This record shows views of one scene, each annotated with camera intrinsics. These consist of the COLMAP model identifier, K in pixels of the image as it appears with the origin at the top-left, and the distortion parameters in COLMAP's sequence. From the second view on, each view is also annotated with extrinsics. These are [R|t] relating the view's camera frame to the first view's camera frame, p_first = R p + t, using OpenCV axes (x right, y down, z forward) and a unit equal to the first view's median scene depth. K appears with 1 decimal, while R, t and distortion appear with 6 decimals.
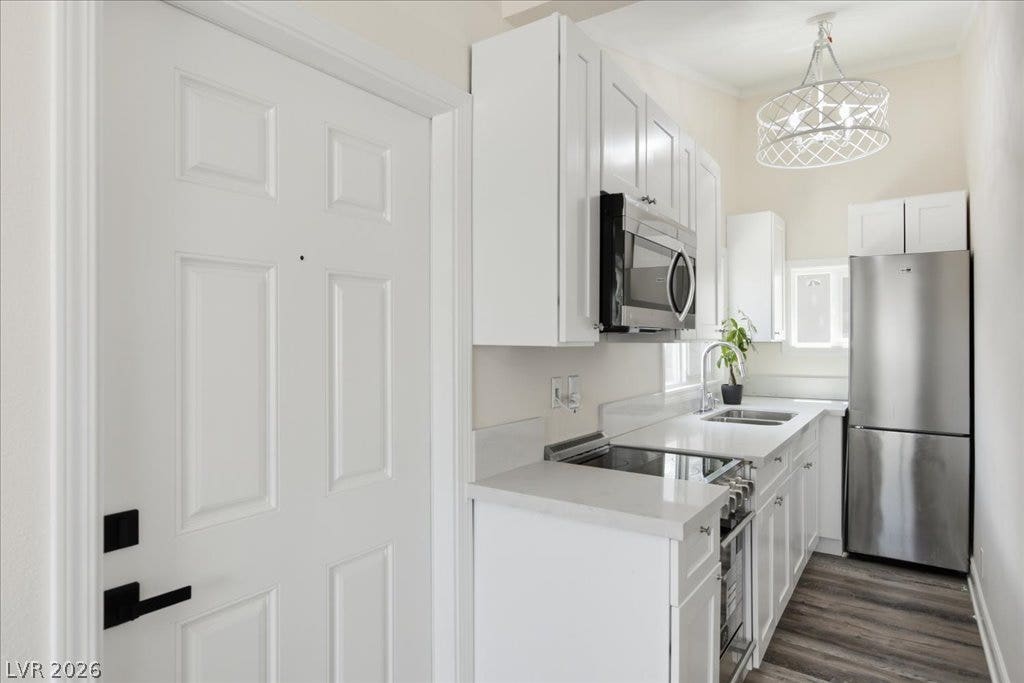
lens RADIAL K [[580.8, 0, 510.3], [0, 580.8, 336.3], [0, 0, 1]] dist [-0.002920, -0.000268]
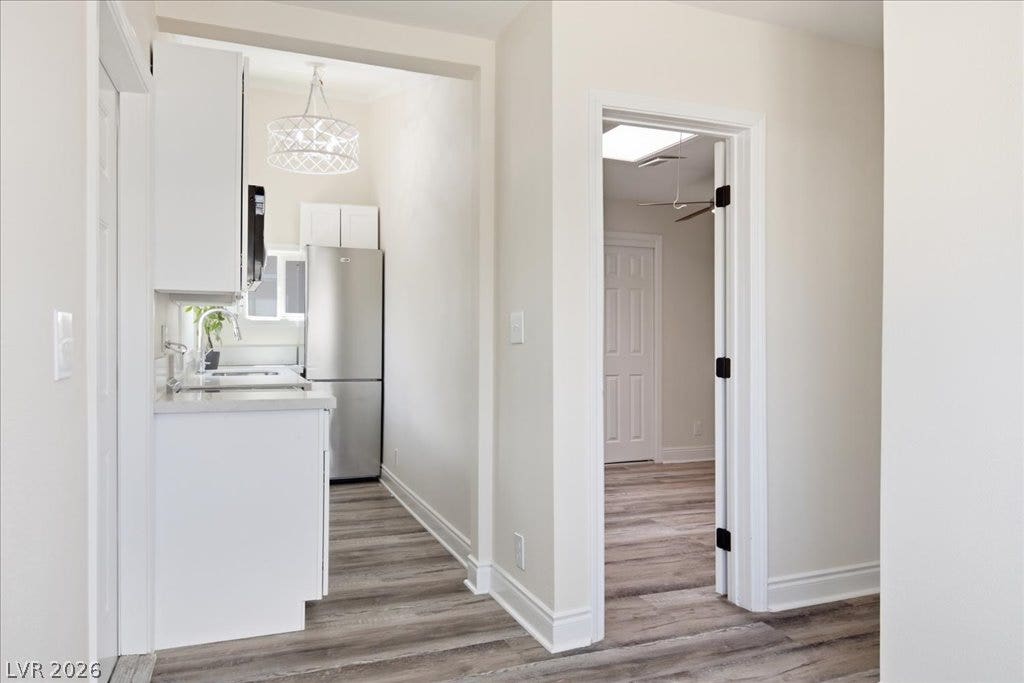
lens RADIAL K [[686.6, 0, 509.8], [0, 686.6, 340.0], [0, 0, 1]] dist [0.002426, 0.000576]
pose [[0.561144, -0.003746, 0.827710, -0.439471], [-0.007914, 0.999920, 0.009891, 0.053822], [-0.827680, -0.012100, 0.561069, -0.218570]]
